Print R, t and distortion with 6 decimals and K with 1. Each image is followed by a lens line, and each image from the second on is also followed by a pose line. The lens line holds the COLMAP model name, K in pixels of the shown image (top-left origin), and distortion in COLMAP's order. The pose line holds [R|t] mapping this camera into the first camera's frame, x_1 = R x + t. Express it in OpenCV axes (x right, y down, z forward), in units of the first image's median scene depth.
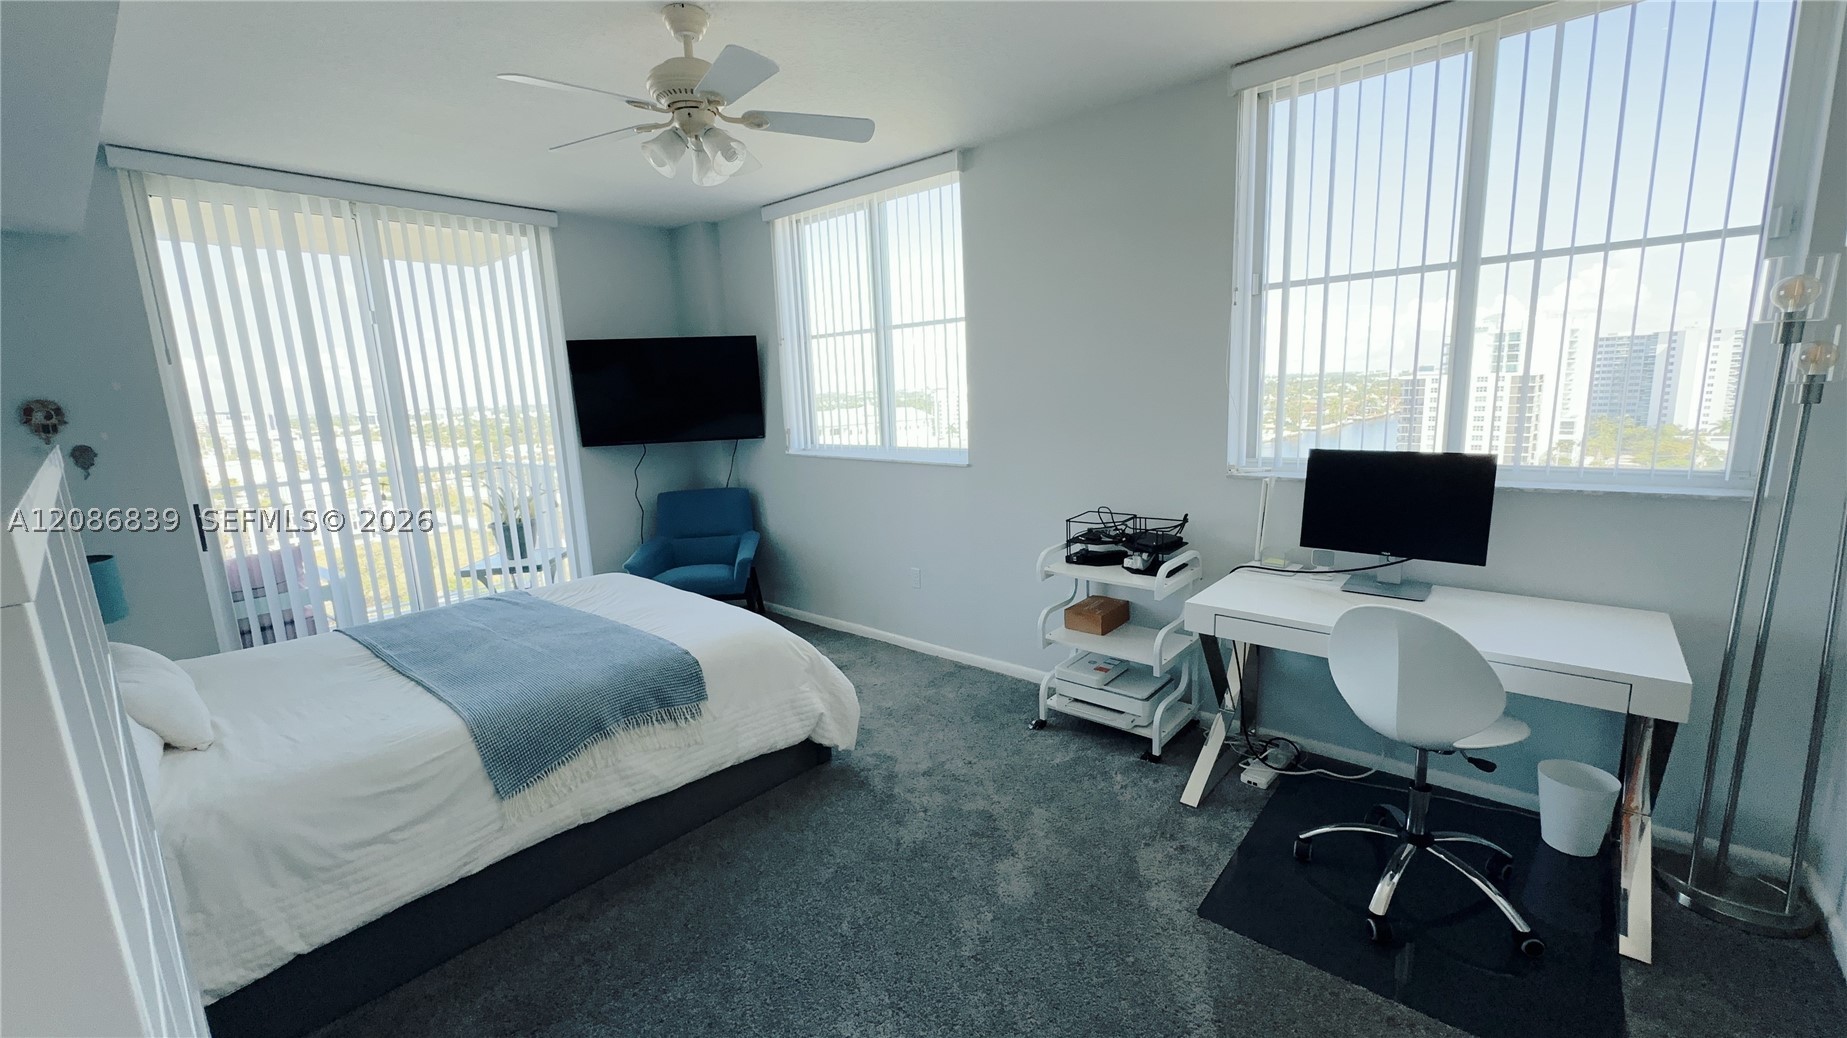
lens RADIAL K [[741.8, 0, 916.7], [0, 741.8, 520.7], [0, 0, 1]] dist [-0.000123, -0.000029]
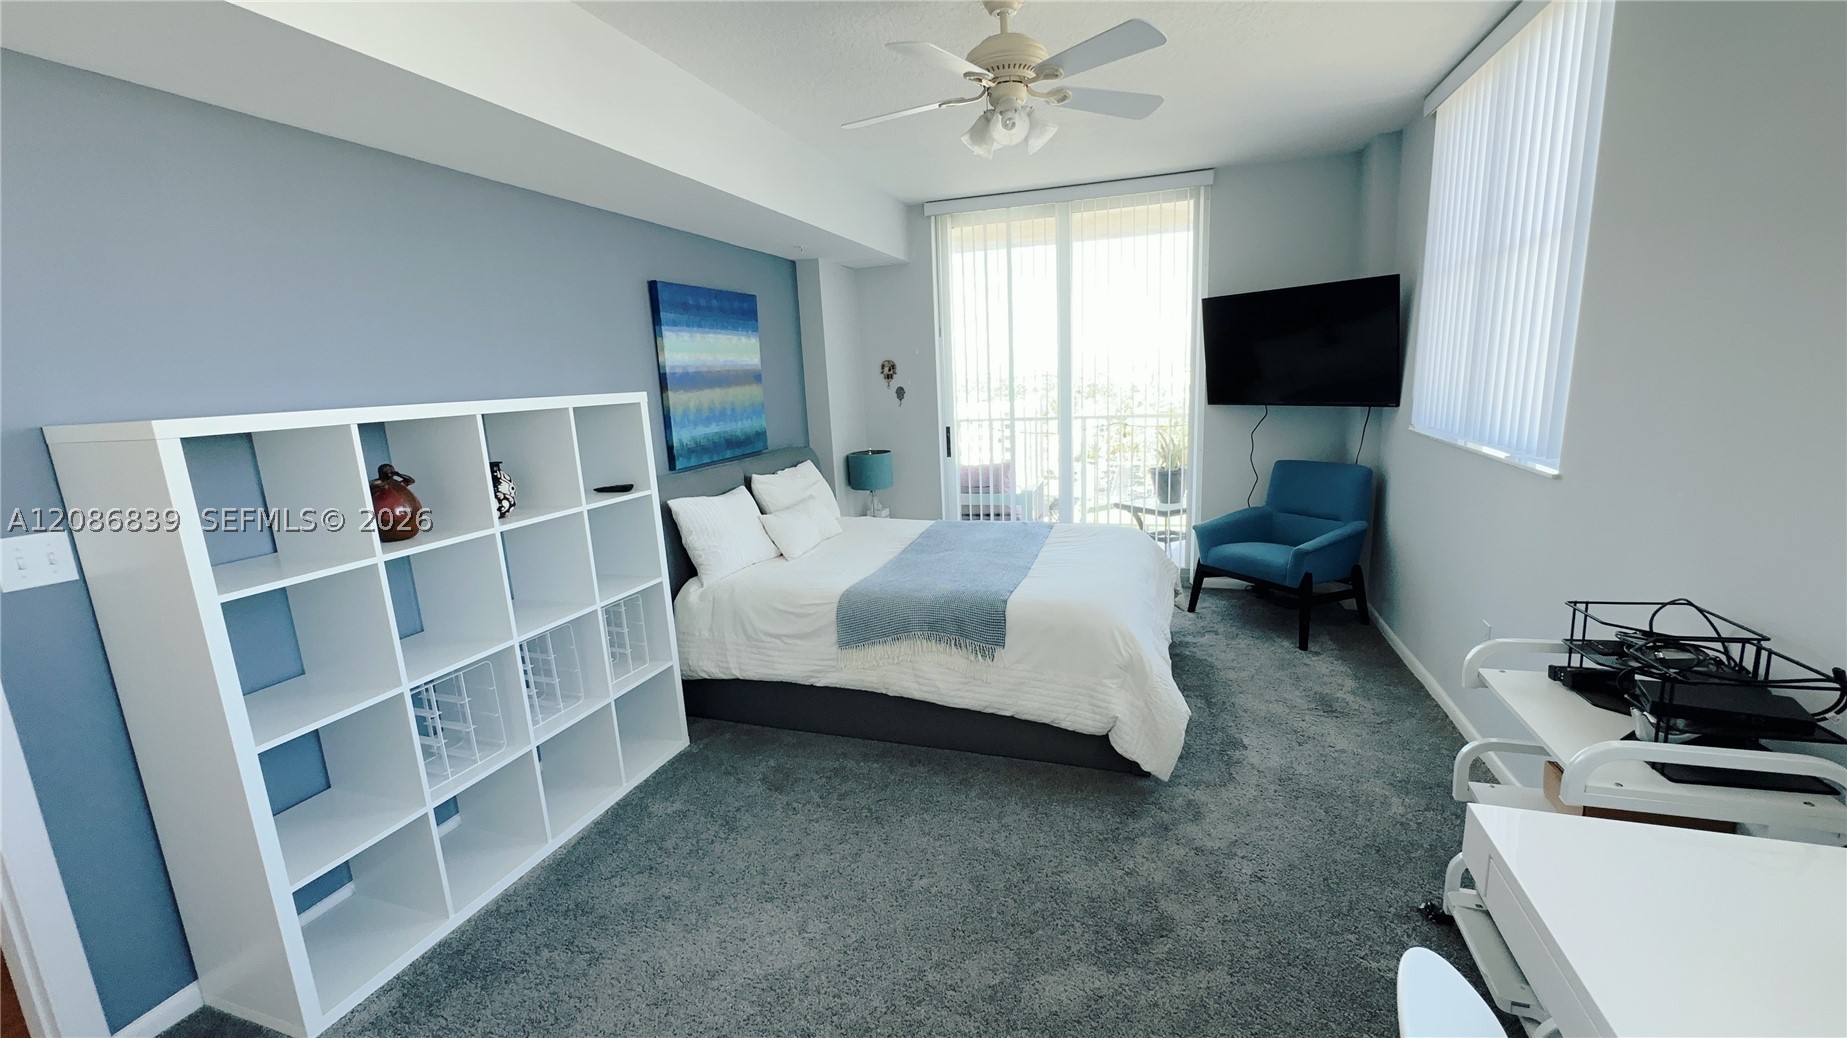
lens RADIAL K [[741.8, 0, 927.7], [0, 741.8, 523.5], [0, 0, 1]] dist [-0.000123, -0.000029]
pose [[0.381068, 0.206023, -0.901300, 0.429692], [-0.136846, 0.976687, 0.165397, -0.070040], [0.914363, 0.060312, 0.400377, 0.319881]]
